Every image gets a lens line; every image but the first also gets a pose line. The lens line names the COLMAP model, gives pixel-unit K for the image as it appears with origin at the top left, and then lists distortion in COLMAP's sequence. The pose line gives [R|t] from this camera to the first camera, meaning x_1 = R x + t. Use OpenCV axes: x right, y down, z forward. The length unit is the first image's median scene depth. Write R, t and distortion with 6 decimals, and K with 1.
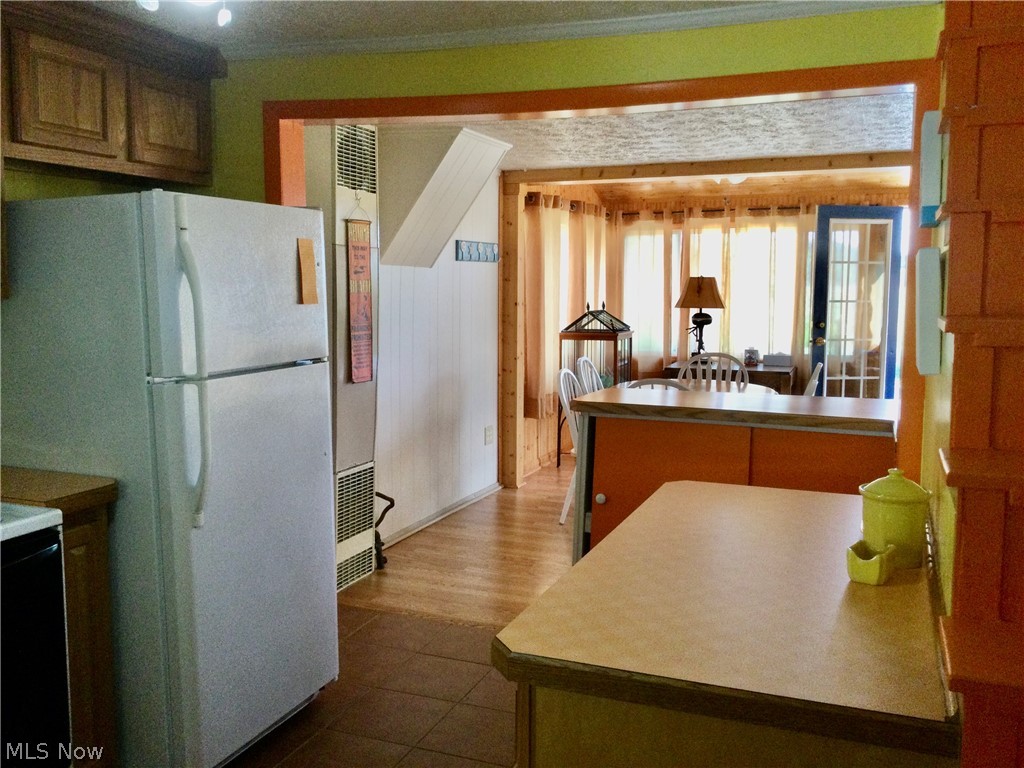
lens RADIAL K [[924.3, 0, 512.0], [0, 924.3, 384.0], [0, 0, 1]] dist [0.107659, -0.160695]
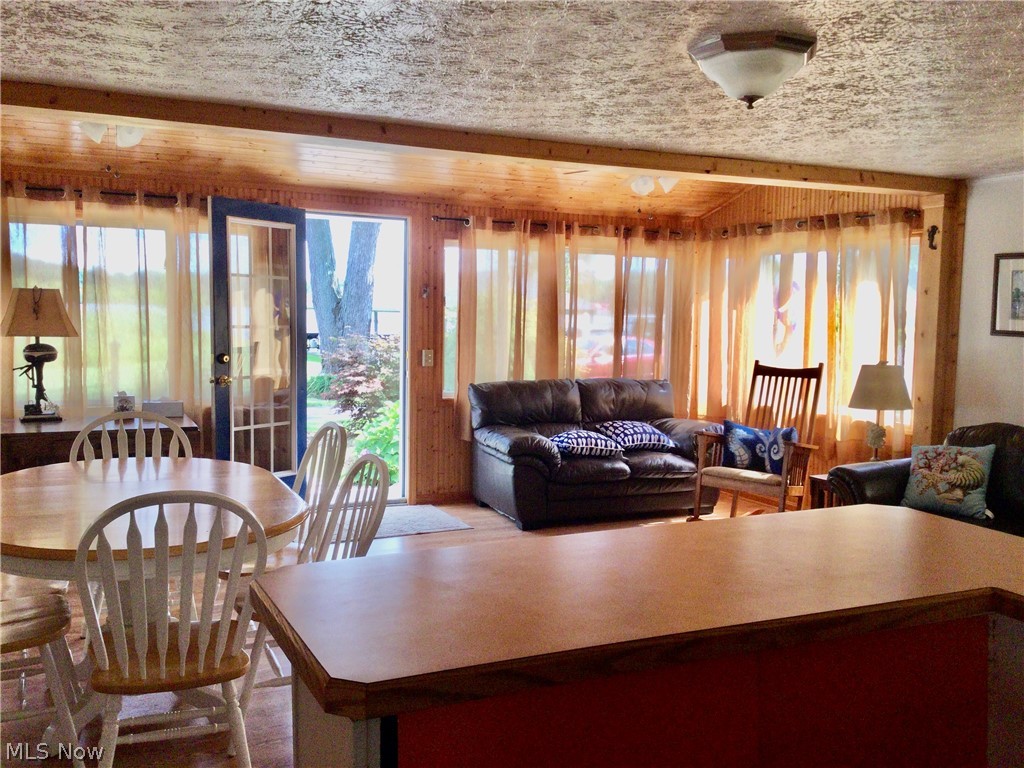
lens RADIAL K [[924.3, 0, 512.0], [0, 924.3, 384.0], [0, 0, 1]] dist [0.107659, -0.160695]
pose [[0.685127, -0.050964, 0.726638, -0.050898], [0.062261, 0.997996, 0.011293, -0.036180], [-0.725758, 0.037504, 0.686928, 0.316467]]
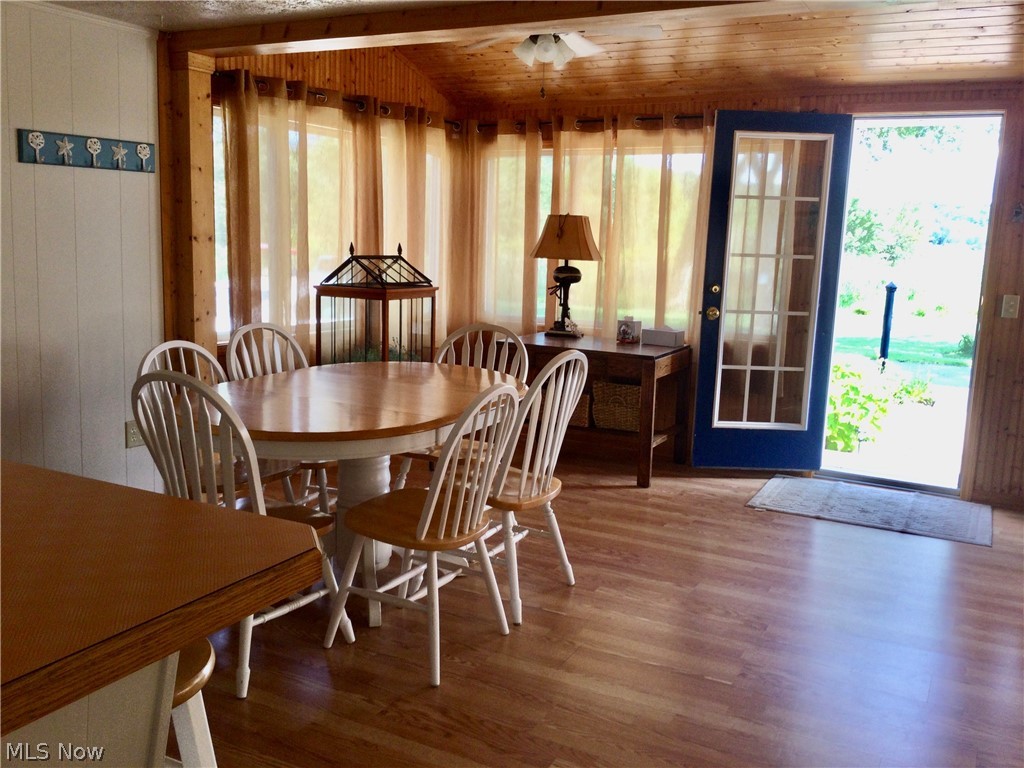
lens RADIAL K [[924.3, 0, 512.0], [0, 924.3, 384.0], [0, 0, 1]] dist [0.107659, -0.160695]
pose [[0.991633, 0.048750, -0.119533, 0.260116], [-0.042566, 0.997646, 0.053755, -0.023341], [0.121872, -0.048217, 0.991374, 0.292696]]
